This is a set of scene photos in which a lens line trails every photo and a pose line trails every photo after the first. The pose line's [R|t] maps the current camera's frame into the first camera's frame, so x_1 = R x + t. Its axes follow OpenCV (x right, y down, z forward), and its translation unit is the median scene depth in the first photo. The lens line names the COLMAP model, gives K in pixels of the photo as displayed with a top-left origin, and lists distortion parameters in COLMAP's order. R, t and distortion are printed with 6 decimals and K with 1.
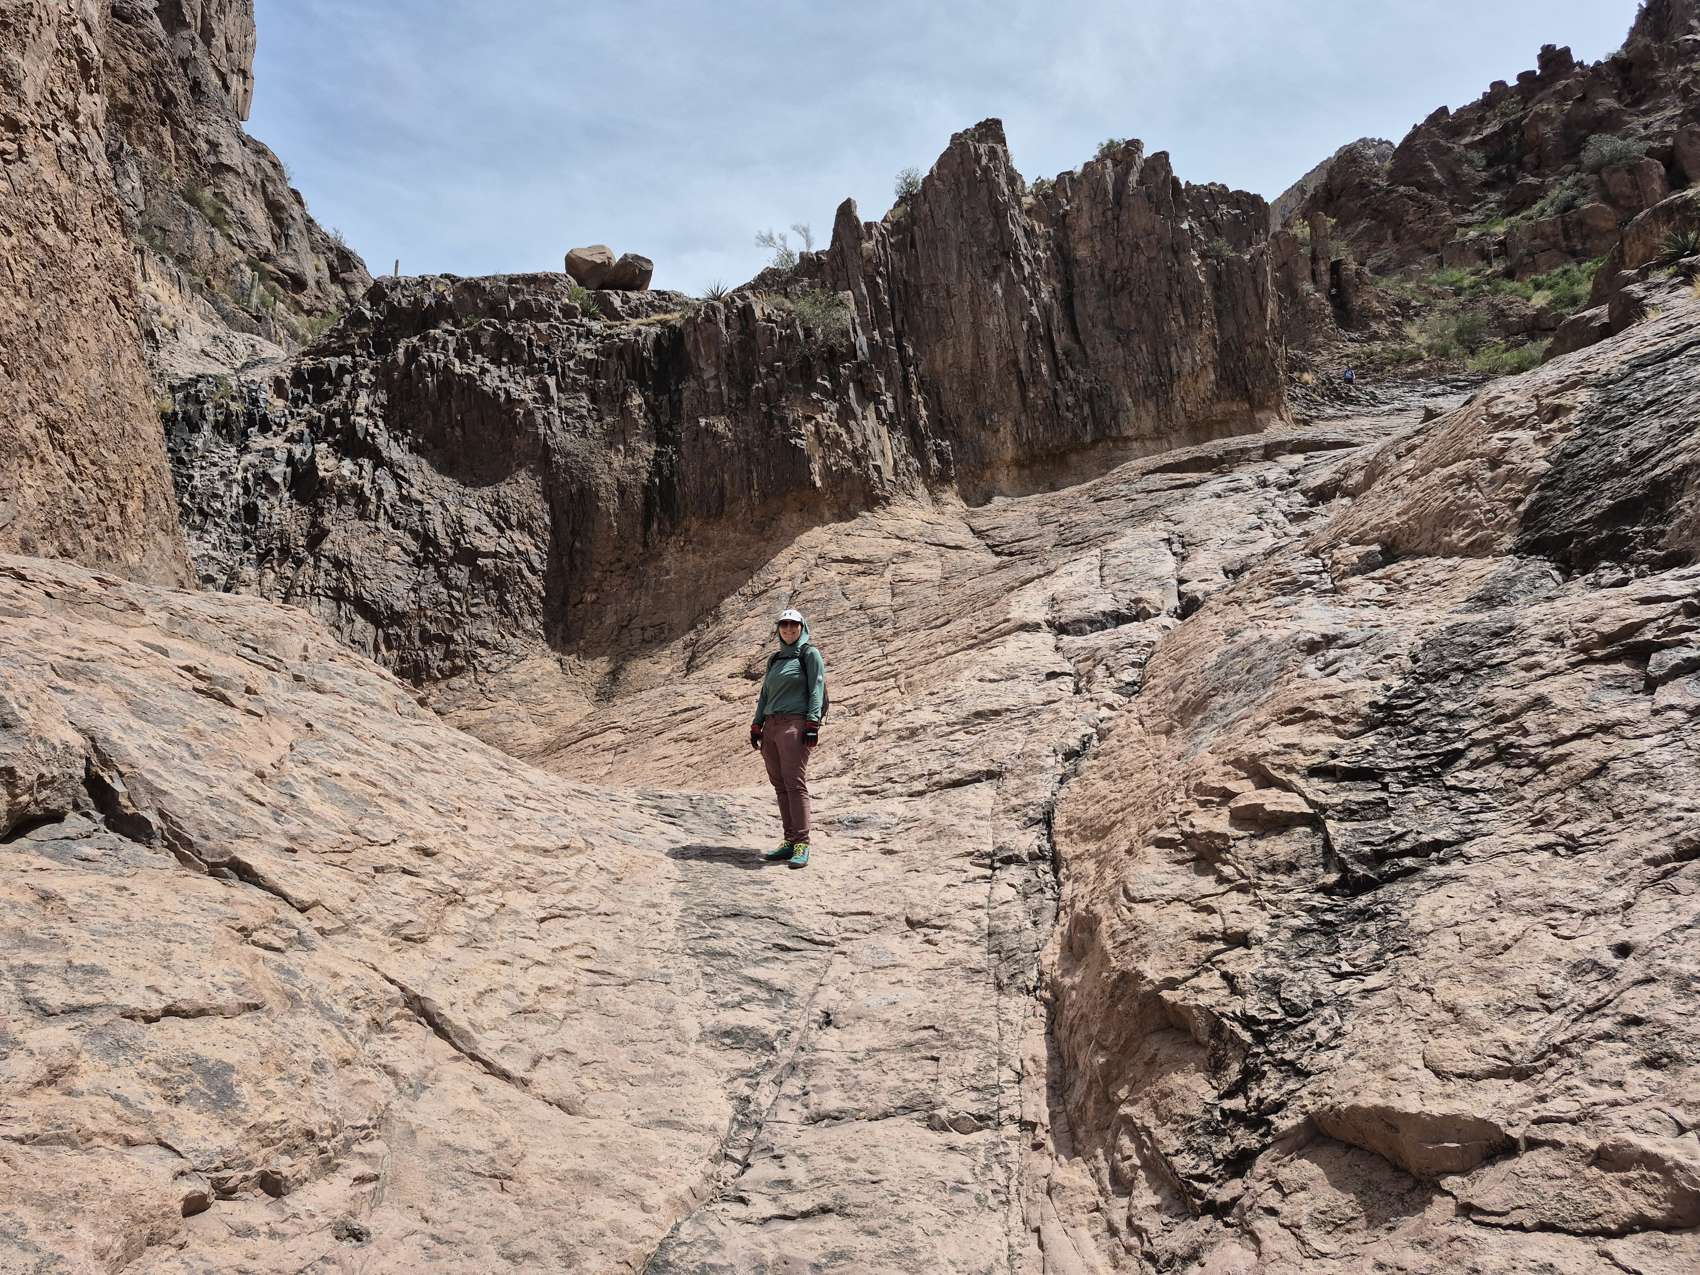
lens RADIAL K [[1161.2, 0, 846.0], [0, 1161.2, 637.3], [0, 0, 1]] dist [0.087779, -0.102874]
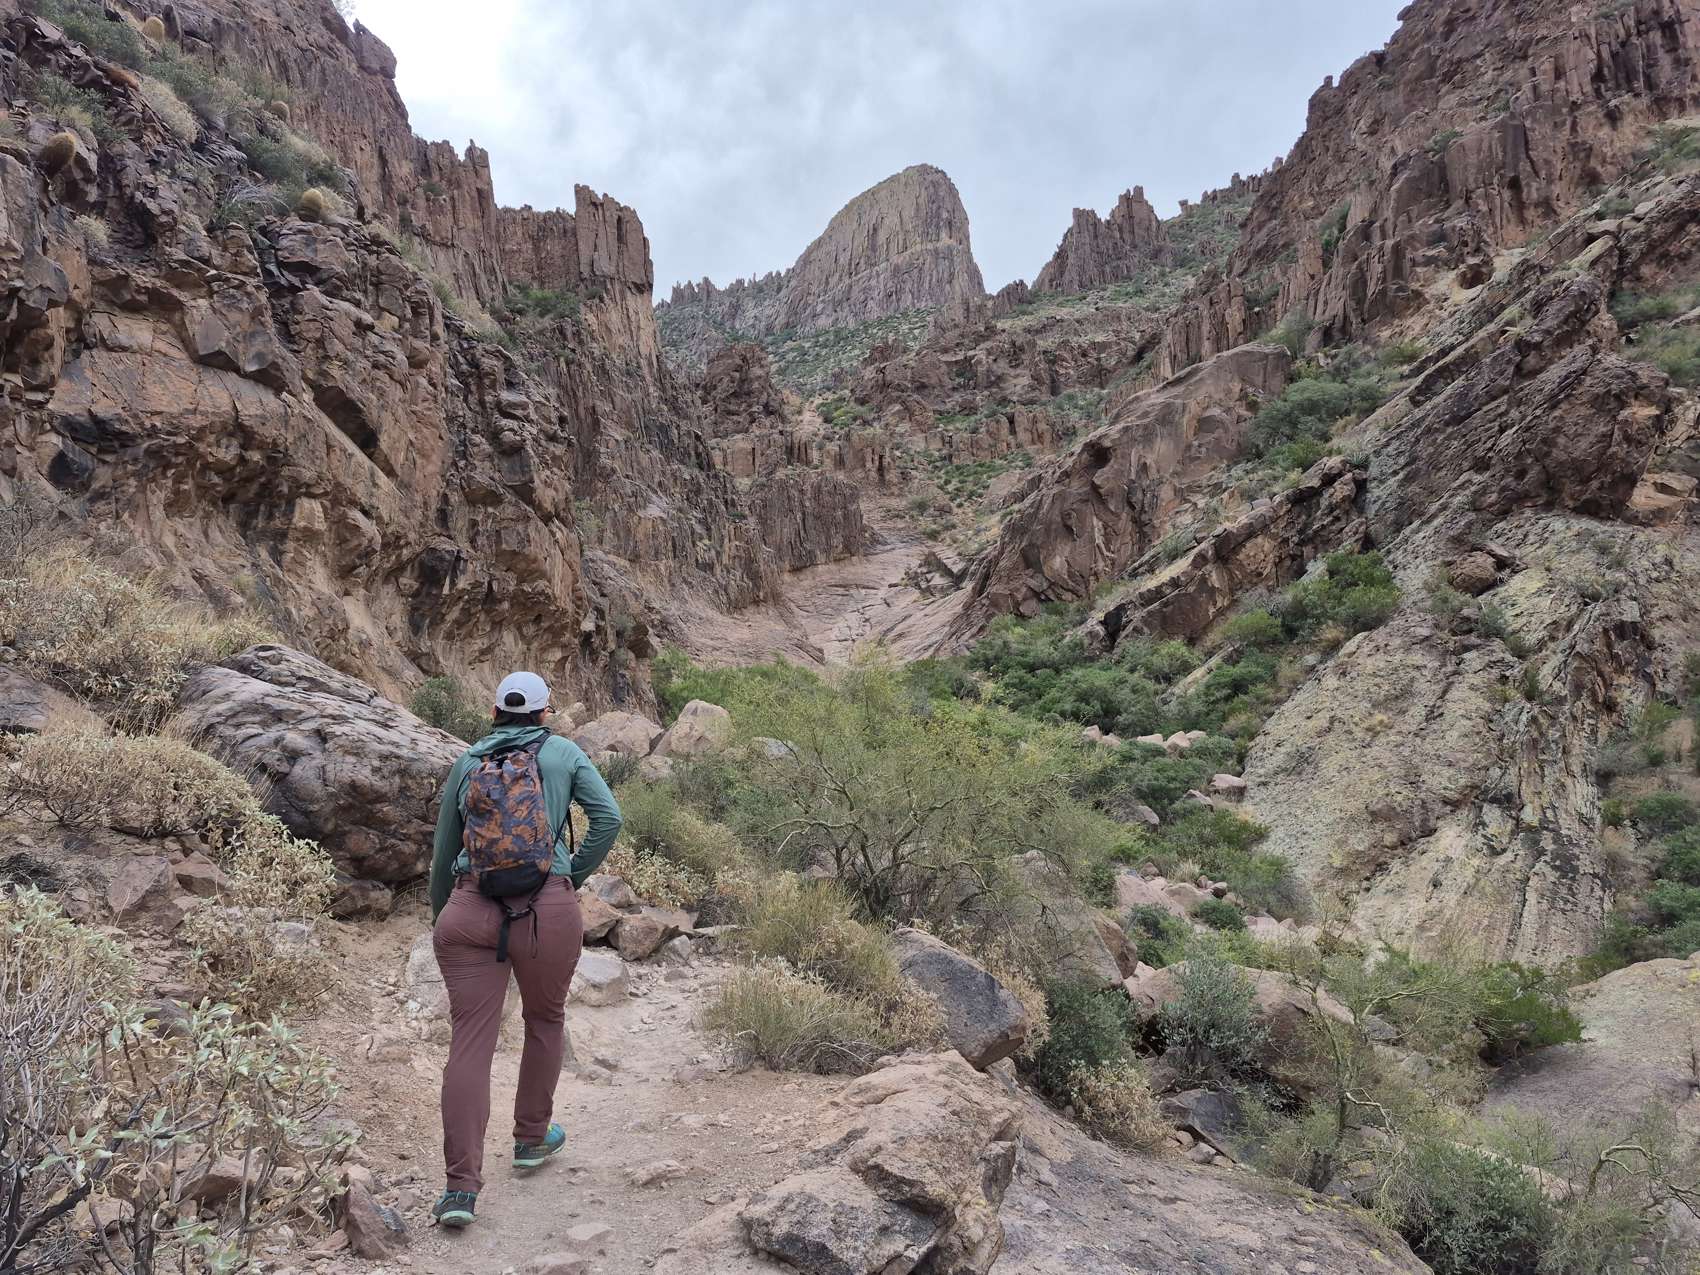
lens RADIAL K [[1161.2, 0, 836.3], [0, 1161.2, 653.0], [0, 0, 1]] dist [0.087779, -0.102874]
pose [[0.931028, 0.047202, 0.361883, -1.272481], [-0.083439, 0.992867, 0.085162, -0.280676], [-0.355281, -0.109484, 0.928326, -3.028263]]
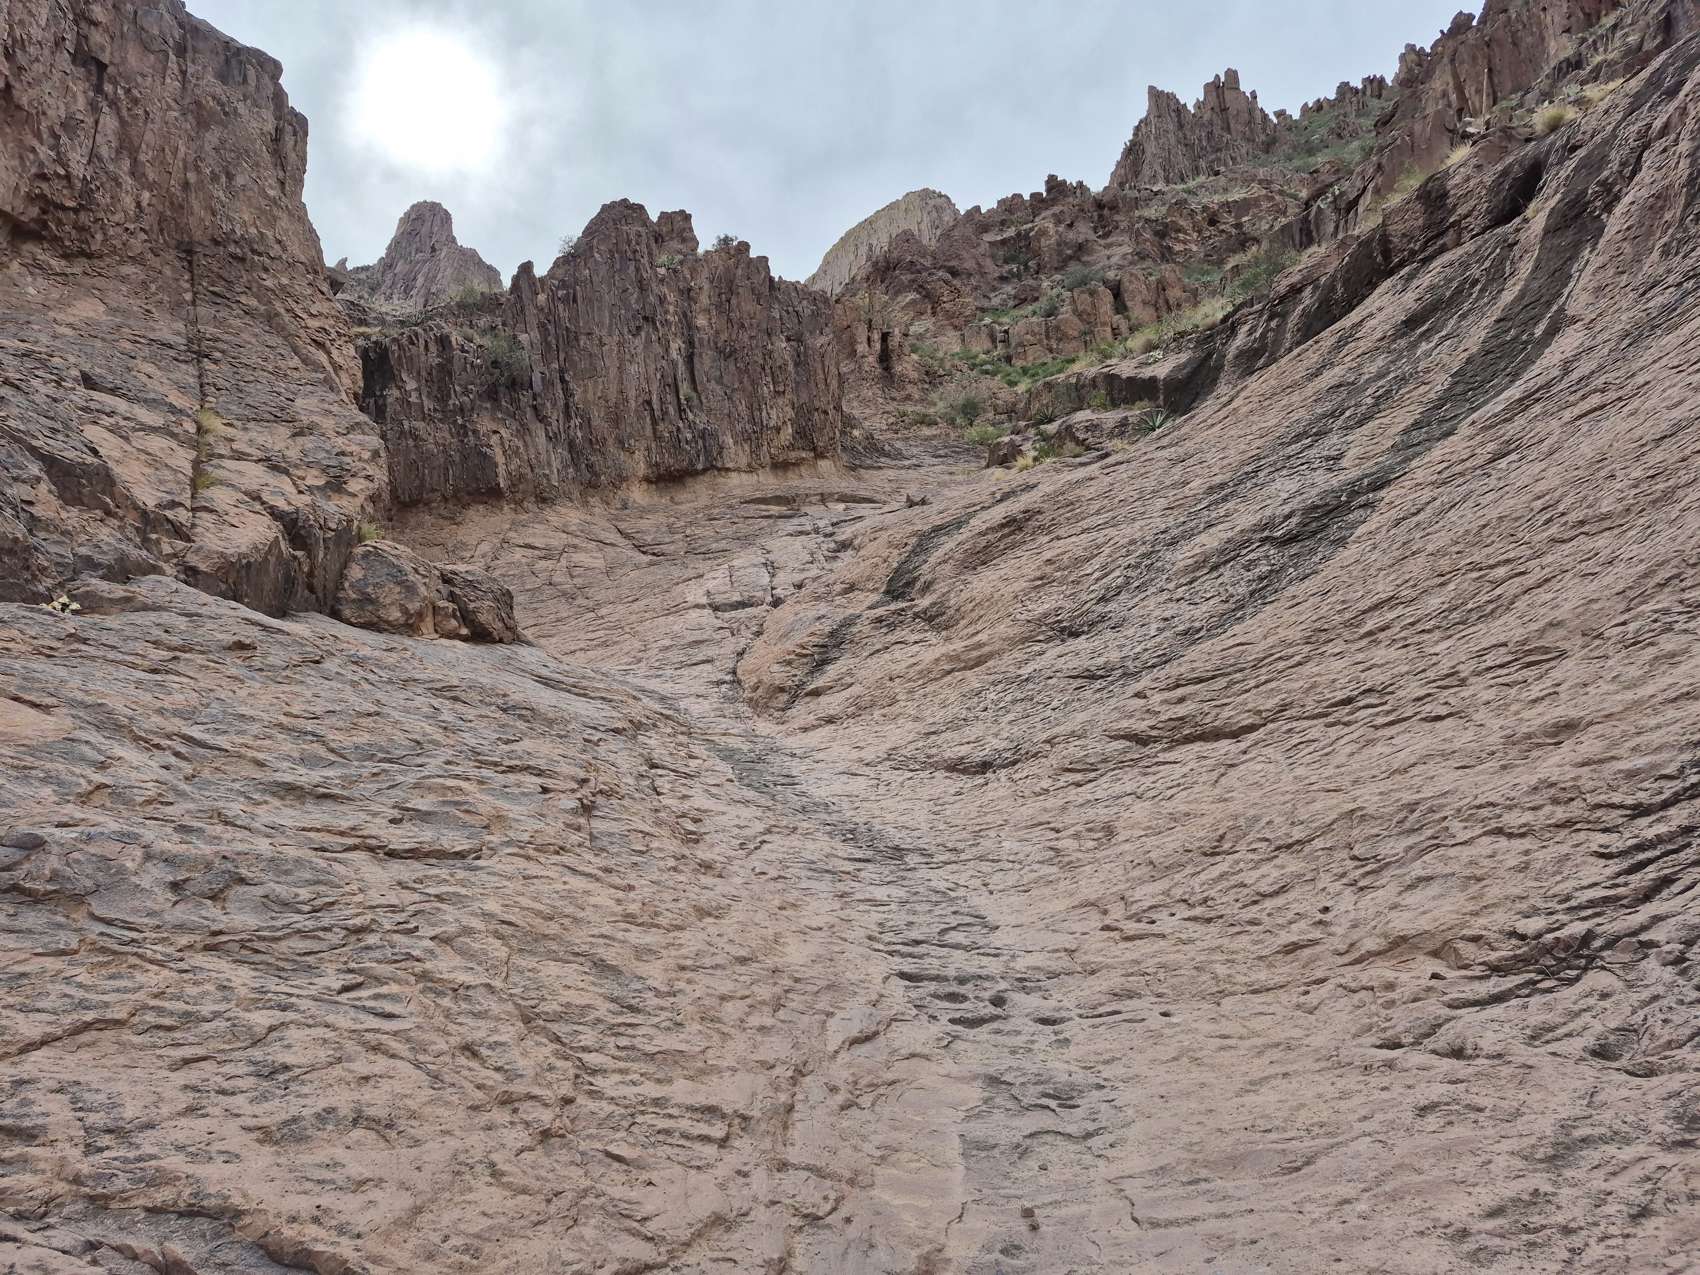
lens RADIAL K [[1161.2, 0, 842.4], [0, 1161.2, 626.4], [0, 0, 1]] dist [0.087779, -0.102874]
pose [[0.932838, 0.060369, 0.355204, -0.134949], [-0.063526, 0.997976, -0.002781, 0.006707], [-0.354653, -0.019971, 0.934785, -0.399316]]
